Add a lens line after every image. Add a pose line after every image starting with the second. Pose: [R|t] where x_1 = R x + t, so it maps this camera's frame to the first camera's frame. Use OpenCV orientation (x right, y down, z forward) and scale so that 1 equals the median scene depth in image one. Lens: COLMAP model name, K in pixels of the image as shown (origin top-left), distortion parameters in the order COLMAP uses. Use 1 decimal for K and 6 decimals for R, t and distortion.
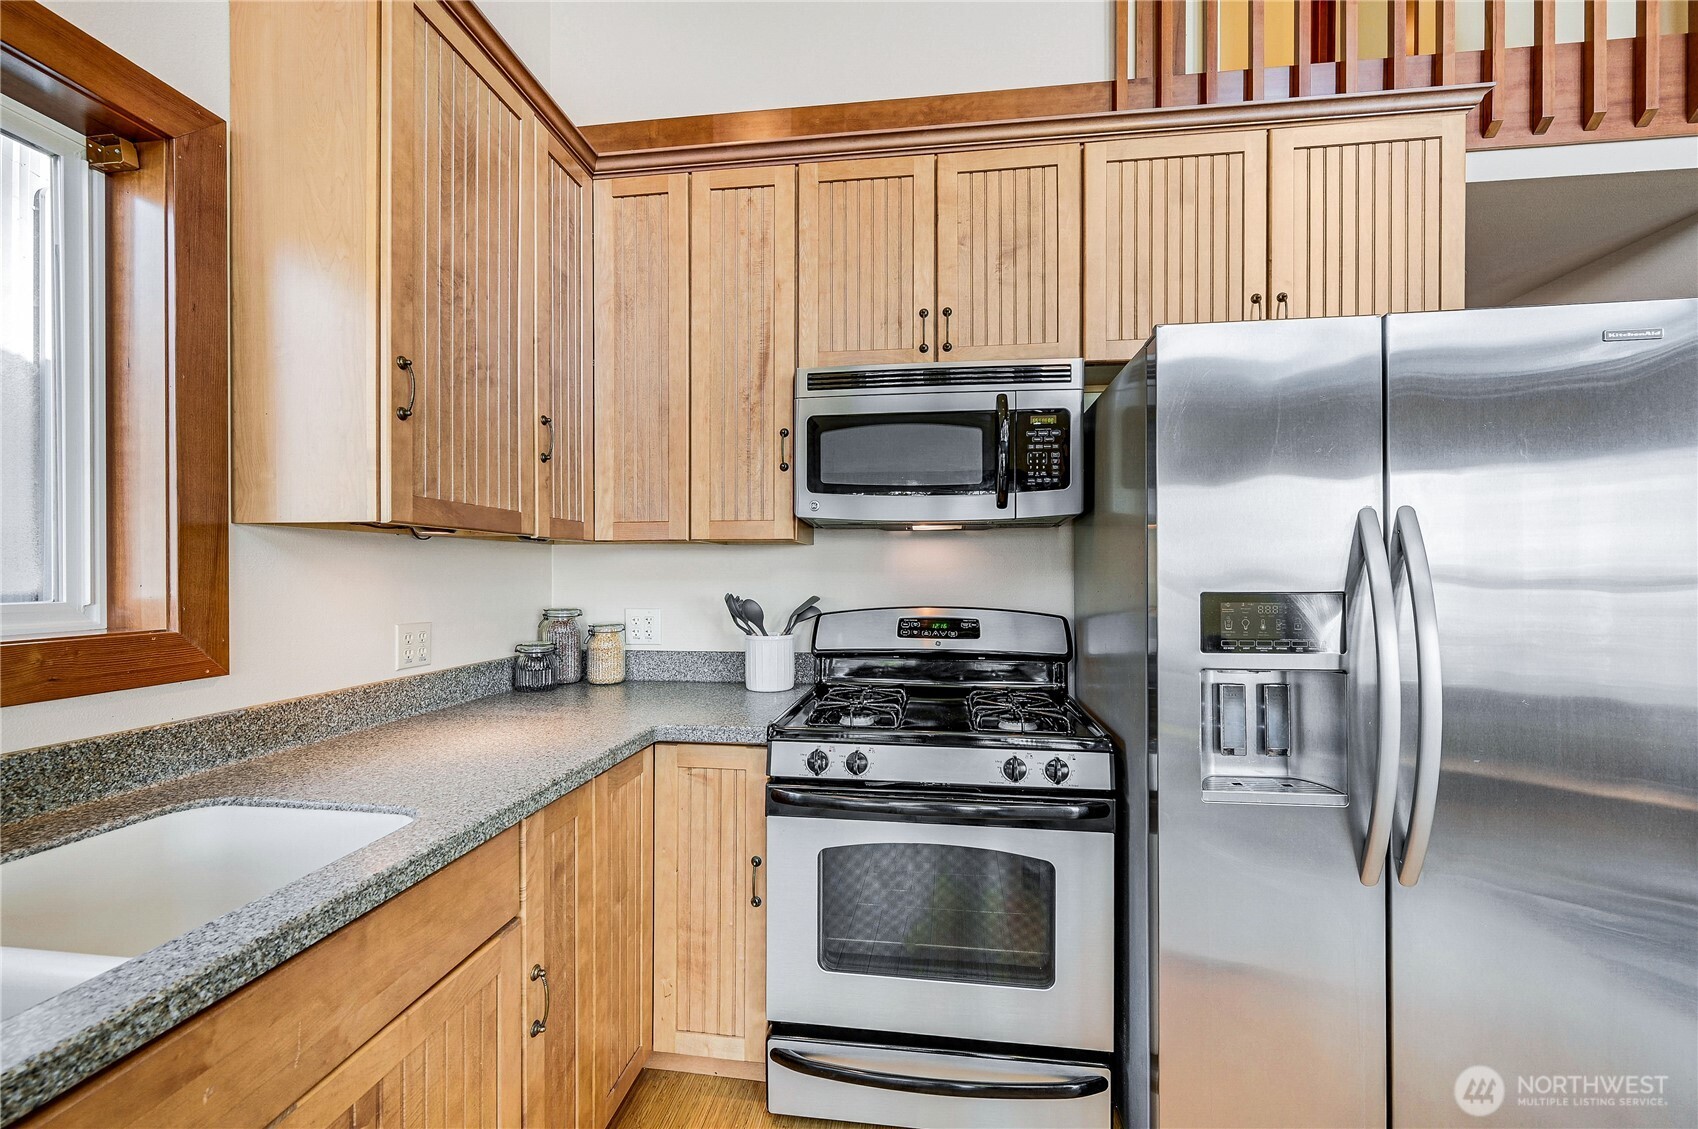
lens RADIAL K [[683.6, 0, 849.0], [0, 683.6, 574.3], [0, 0, 1]] dist [-0.002979, -0.000088]
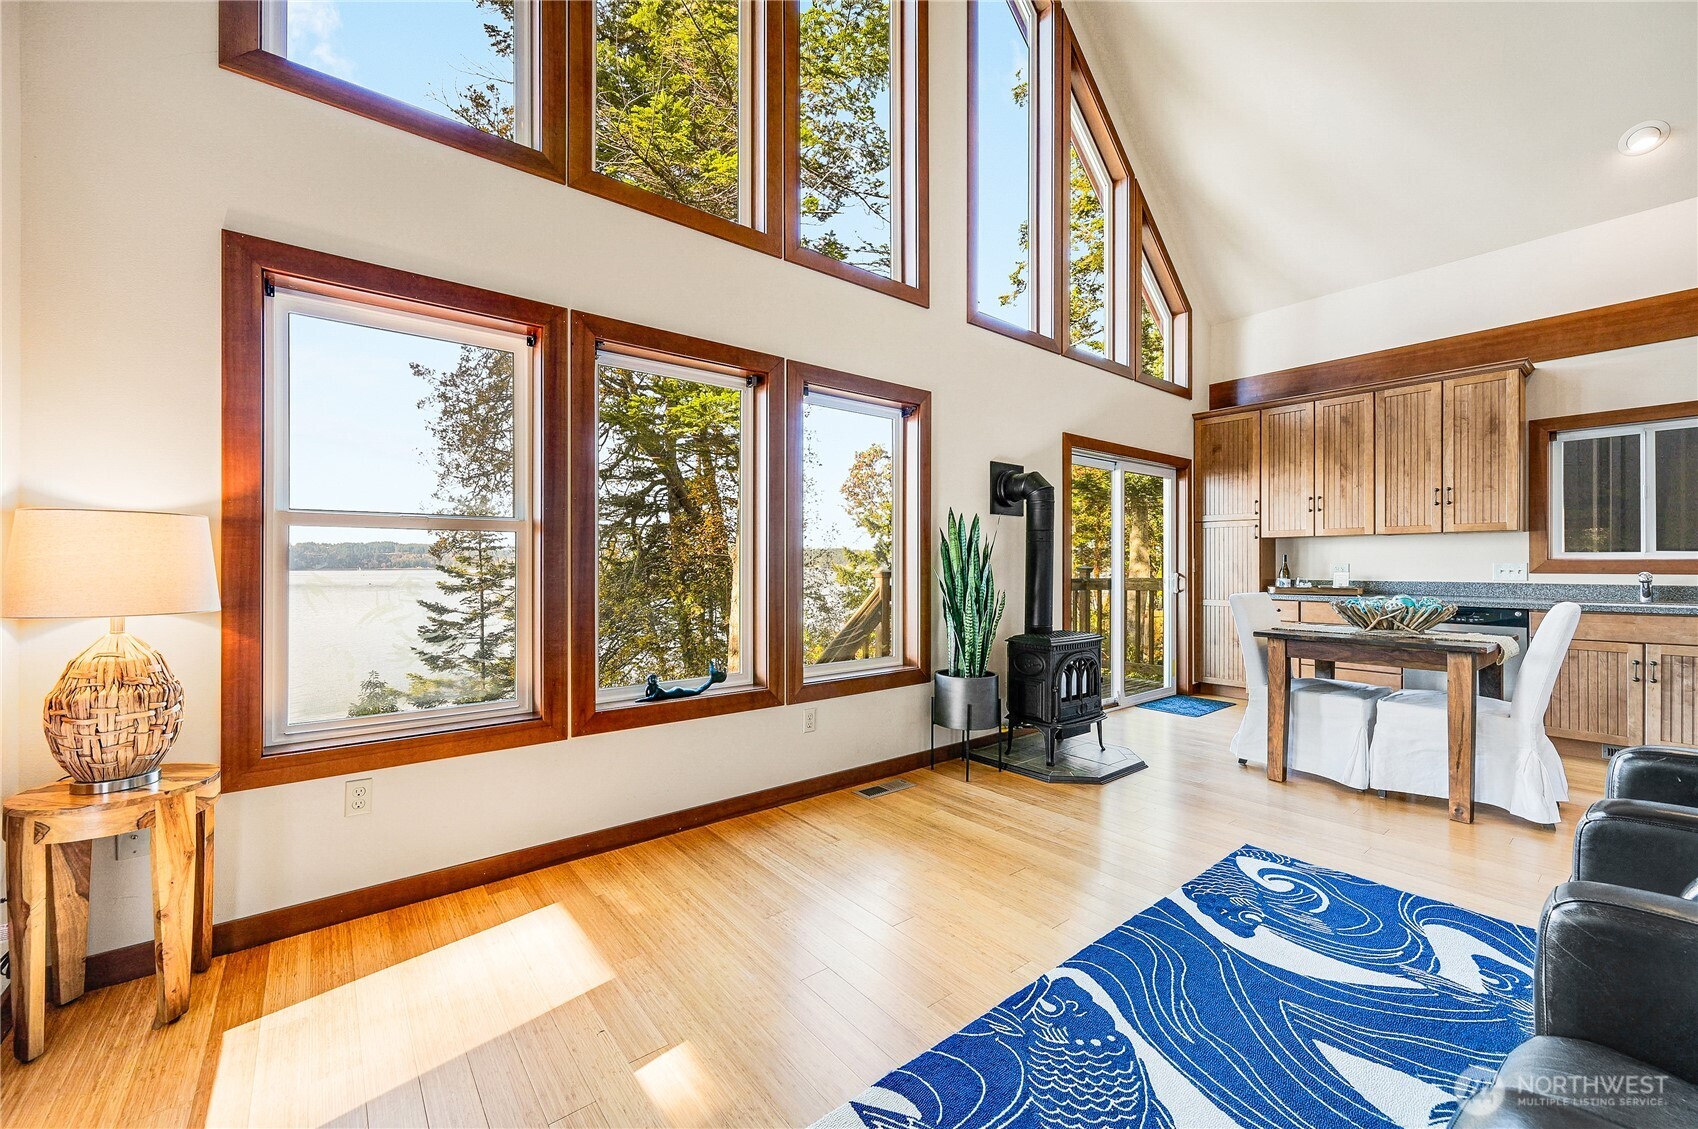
lens RADIAL K [[668.9, 0, 863.4], [0, 668.9, 560.9], [0, 0, 1]] dist [-0.001031, 0.000204]
pose [[-0.690792, 0.004291, -0.723041, 3.548077], [0.004498, 0.999989, 0.001637, 0.057722], [0.723040, -0.002122, -0.690803, 0.067388]]
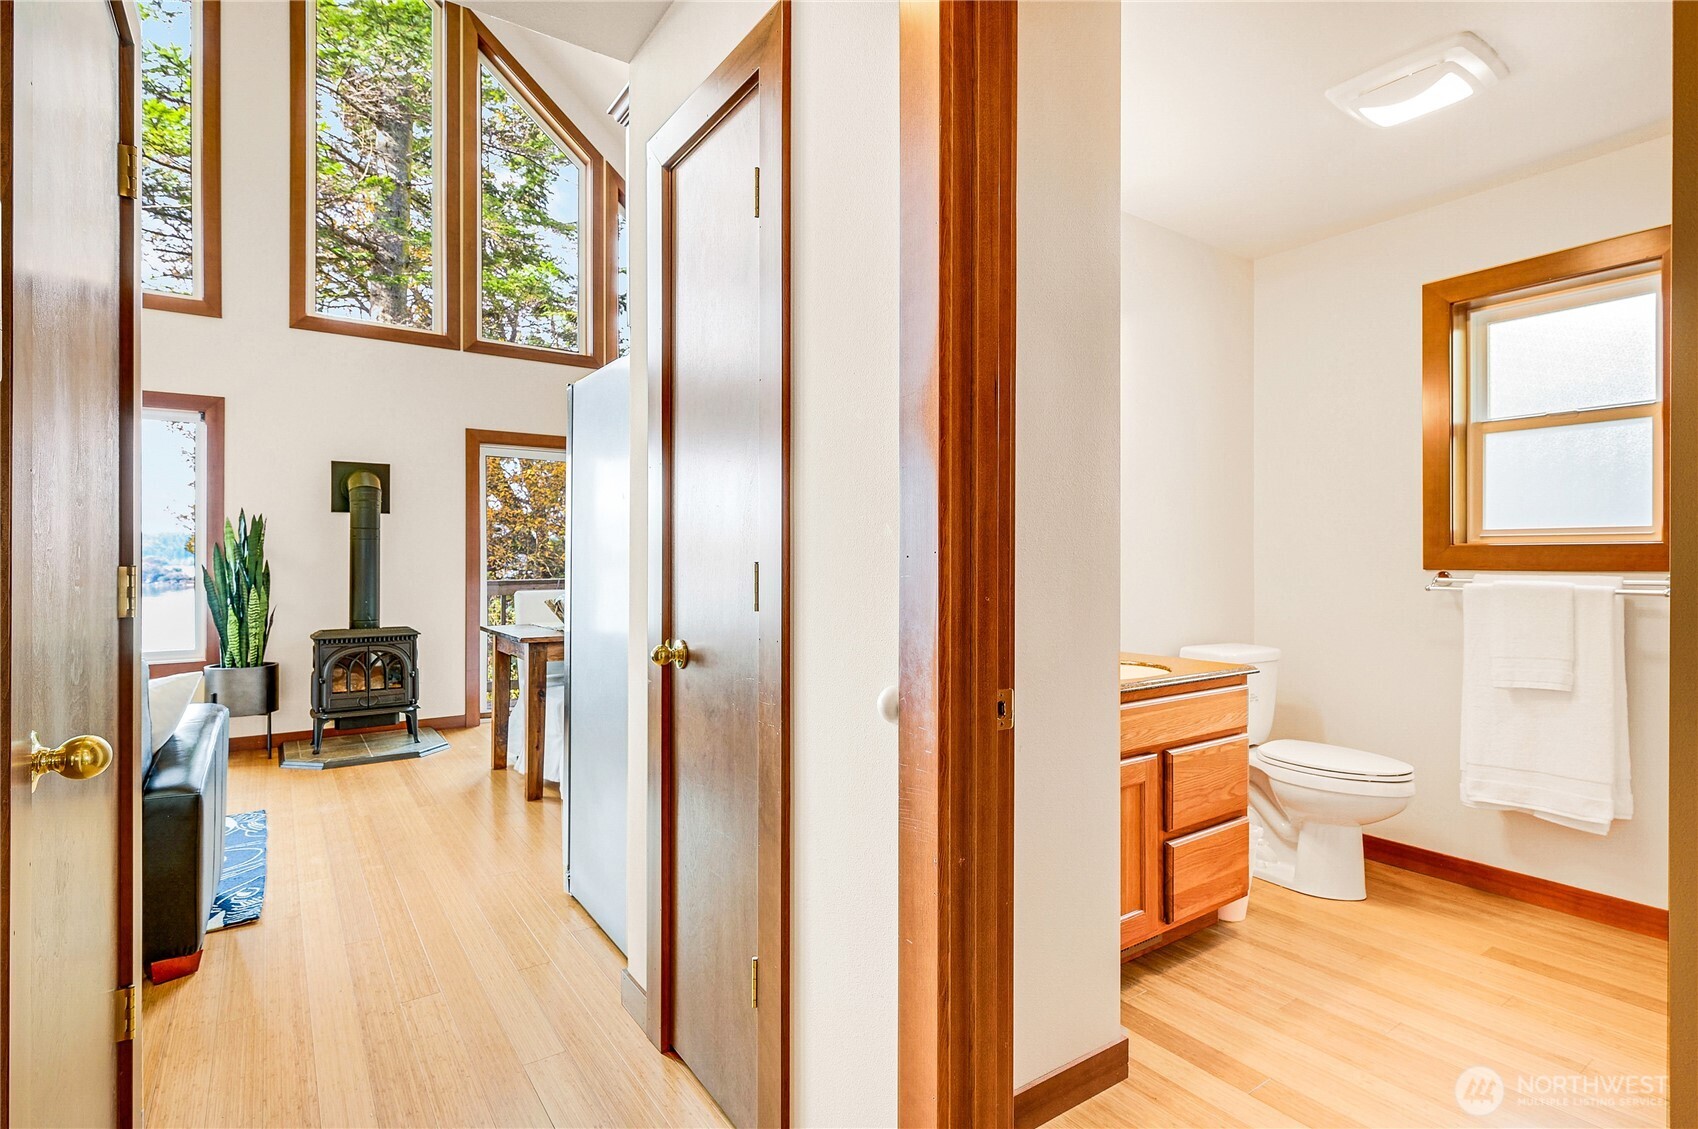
lens RADIAL K [[806.7, 0, 846.1], [0, 806.7, 558.5], [0, 0, 1]] dist [-0.003518, 0.001227]
pose [[-0.729920, 0.009586, -0.683465, 1.853326], [0.008097, 0.999953, 0.005378, 0.067371], [0.683484, -0.001608, -0.729963, 2.645297]]
